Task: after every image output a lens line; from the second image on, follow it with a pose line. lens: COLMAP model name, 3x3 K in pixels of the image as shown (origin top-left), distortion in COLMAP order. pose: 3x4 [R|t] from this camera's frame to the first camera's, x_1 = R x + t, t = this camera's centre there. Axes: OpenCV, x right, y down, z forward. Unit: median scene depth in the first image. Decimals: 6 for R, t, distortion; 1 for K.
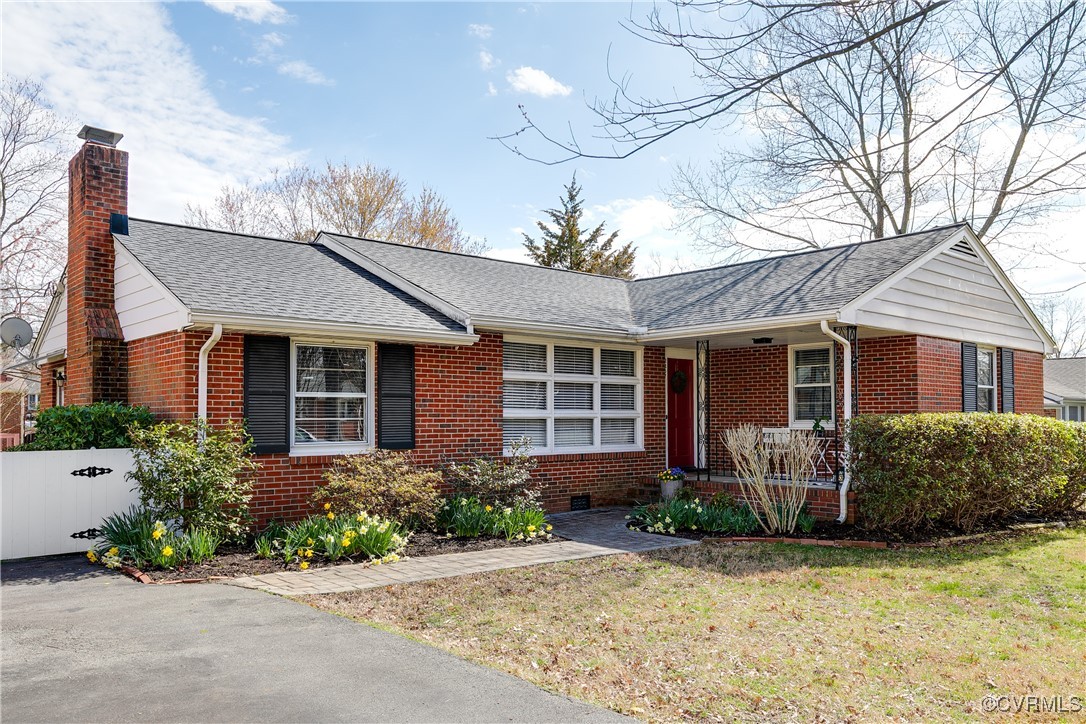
lens RADIAL K [[818.5, 0, 543.1], [0, 818.5, 395.7], [0, 0, 1]] dist [0.004468, -0.000700]
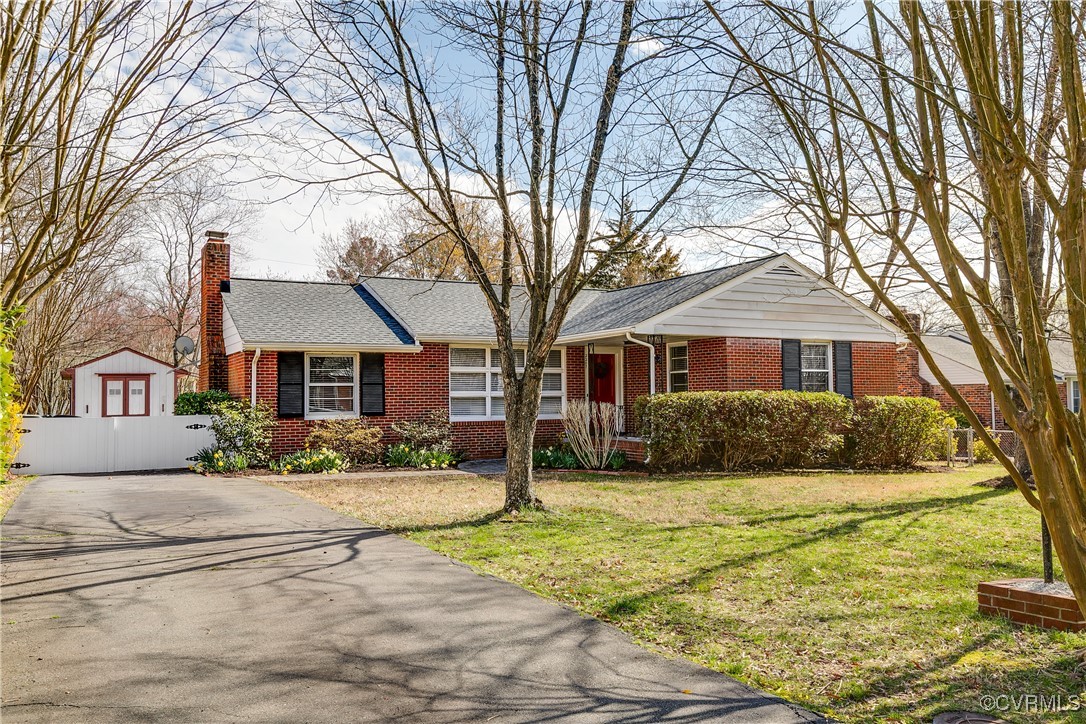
lens RADIAL K [[832.8, 0, 543.0], [0, 832.8, 362.0], [0, 0, 1]] dist [-0.001562, 0.001411]
pose [[0.975845, -0.017766, -0.217742, 0.545640], [0.014674, 0.999767, -0.015812, -0.013674], [0.217972, 0.012235, 0.975878, -0.596922]]
